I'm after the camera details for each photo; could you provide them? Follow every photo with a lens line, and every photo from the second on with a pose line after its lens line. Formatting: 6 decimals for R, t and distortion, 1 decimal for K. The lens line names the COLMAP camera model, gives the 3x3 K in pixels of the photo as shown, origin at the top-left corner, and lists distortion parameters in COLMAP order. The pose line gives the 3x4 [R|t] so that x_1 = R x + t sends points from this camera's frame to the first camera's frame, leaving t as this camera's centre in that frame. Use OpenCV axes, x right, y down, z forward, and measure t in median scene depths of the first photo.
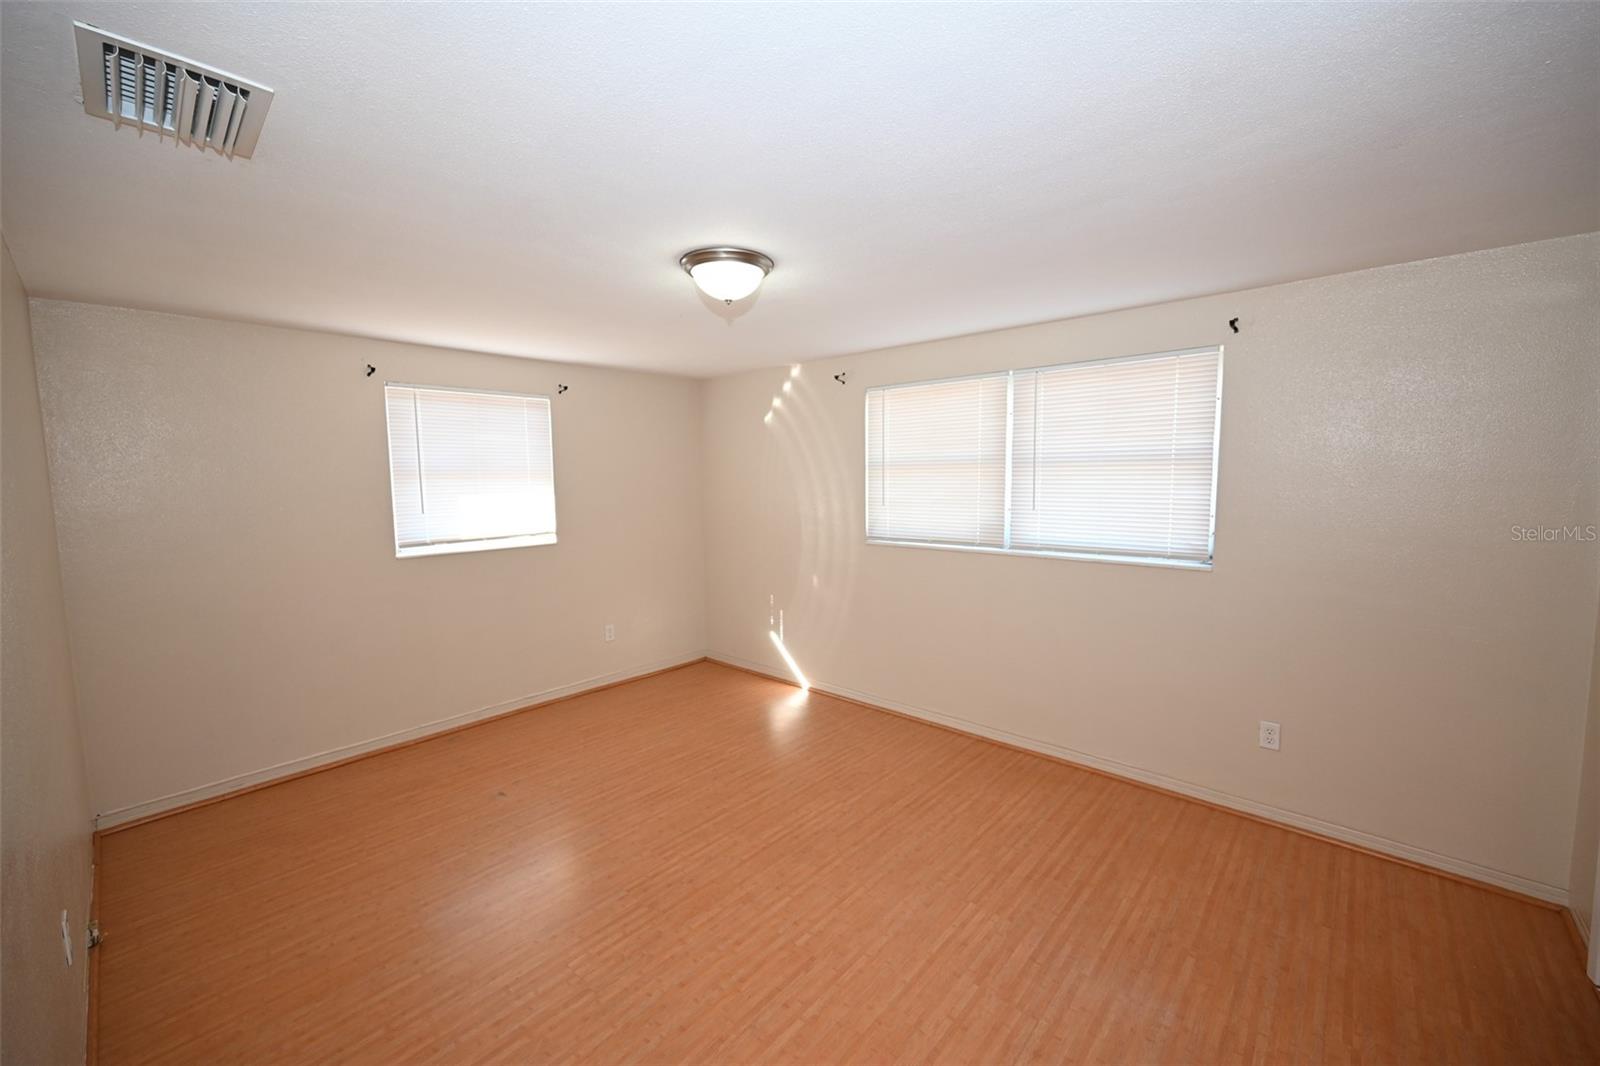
lens RADIAL K [[633.0, 0, 805.9], [0, 633.0, 533.7], [0, 0, 1]] dist [0.006998, 0.000028]
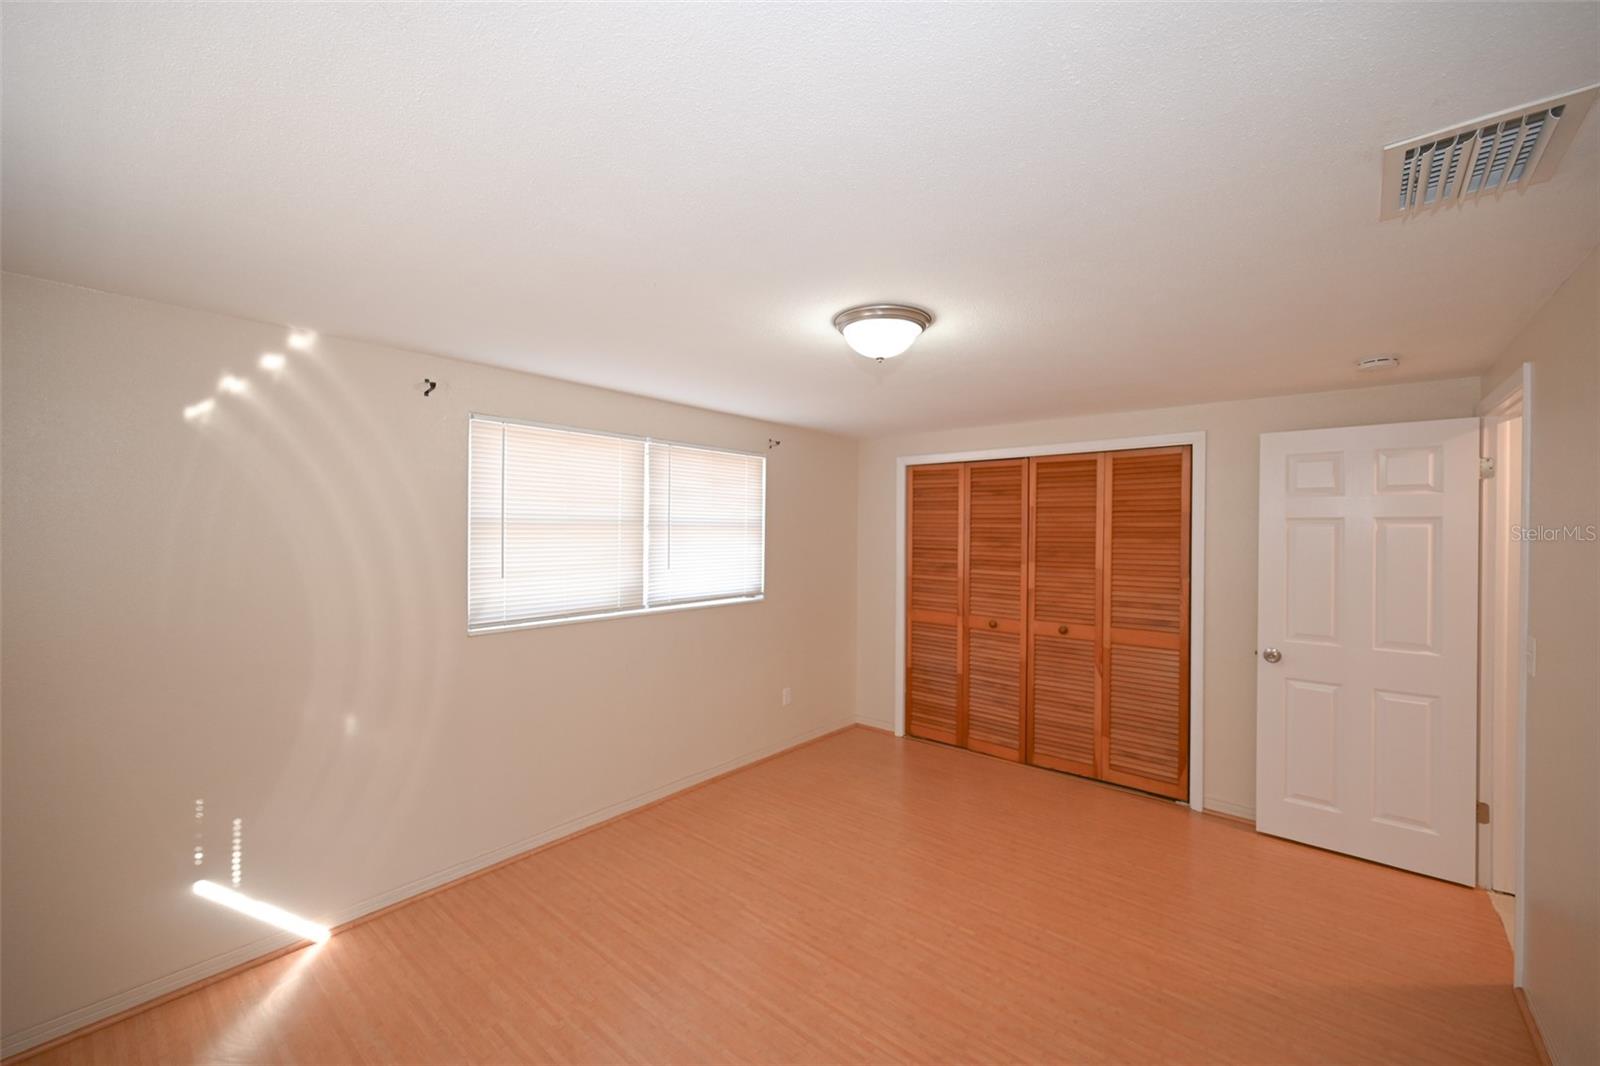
lens RADIAL K [[633.0, 0, 805.6], [0, 633.0, 532.2], [0, 0, 1]] dist [0.006998, 0.000028]
pose [[-0.035969, 0.009565, 0.999307, -0.699433], [0.087573, 0.996138, -0.006382, -0.068777], [-0.995509, 0.087283, -0.036668, 0.758054]]
